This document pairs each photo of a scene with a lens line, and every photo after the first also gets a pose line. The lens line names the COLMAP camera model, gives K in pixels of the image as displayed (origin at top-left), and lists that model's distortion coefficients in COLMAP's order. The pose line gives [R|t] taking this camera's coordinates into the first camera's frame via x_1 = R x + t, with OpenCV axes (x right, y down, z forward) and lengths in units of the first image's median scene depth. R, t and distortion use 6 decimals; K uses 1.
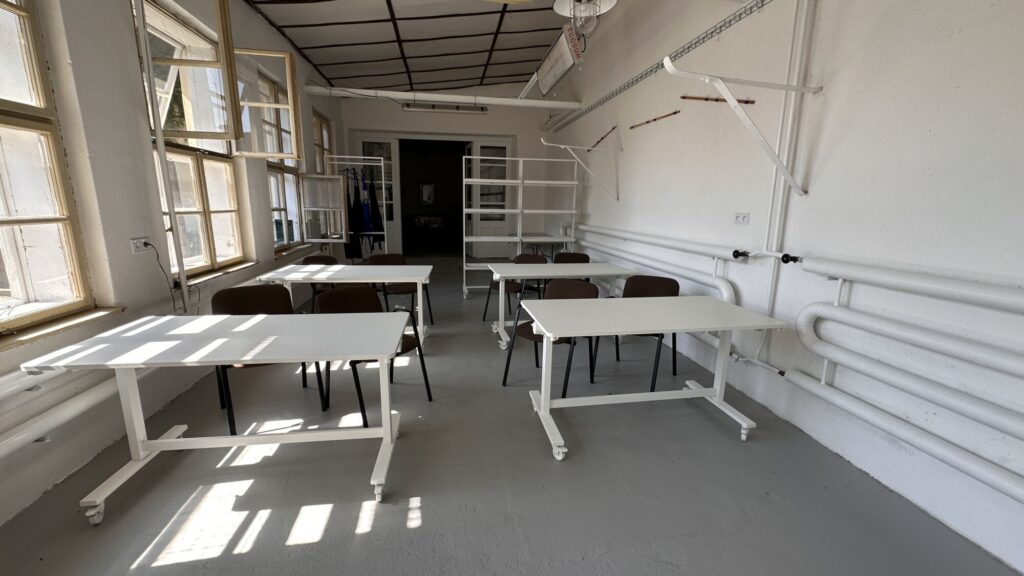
lens RADIAL K [[410.3, 0, 513.4], [0, 410.3, 287.3], [0, 0, 1]] dist [-0.005203, 0.000343]
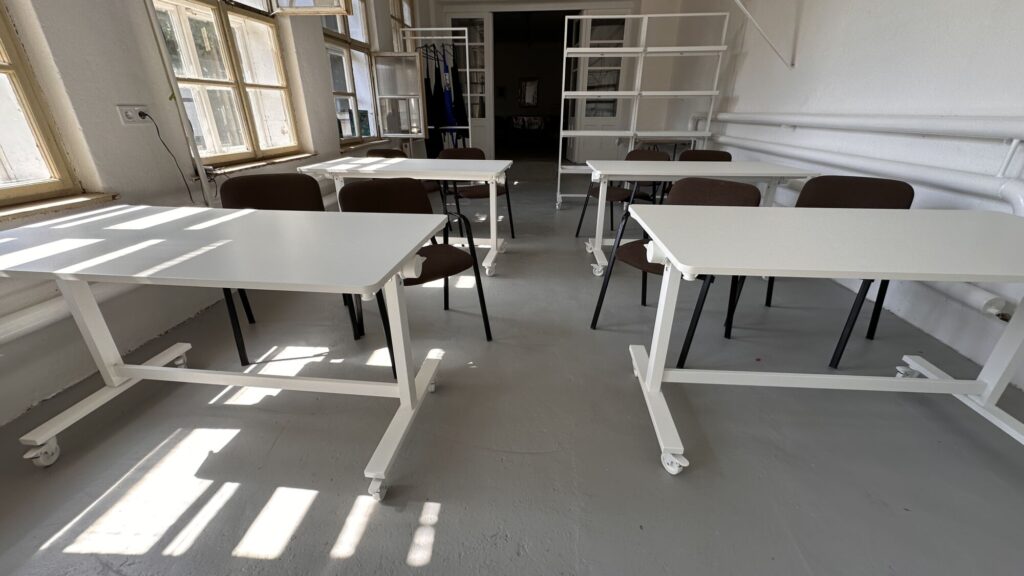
lens RADIAL K [[410.3, 0, 509.7], [0, 410.3, 289.2], [0, 0, 1]] dist [-0.005203, 0.000343]
pose [[0.966919, 0.085738, -0.240243, 0.002602], [-0.034187, 0.976880, 0.211036, 0.031361], [0.252783, -0.195841, 0.947495, 0.348756]]
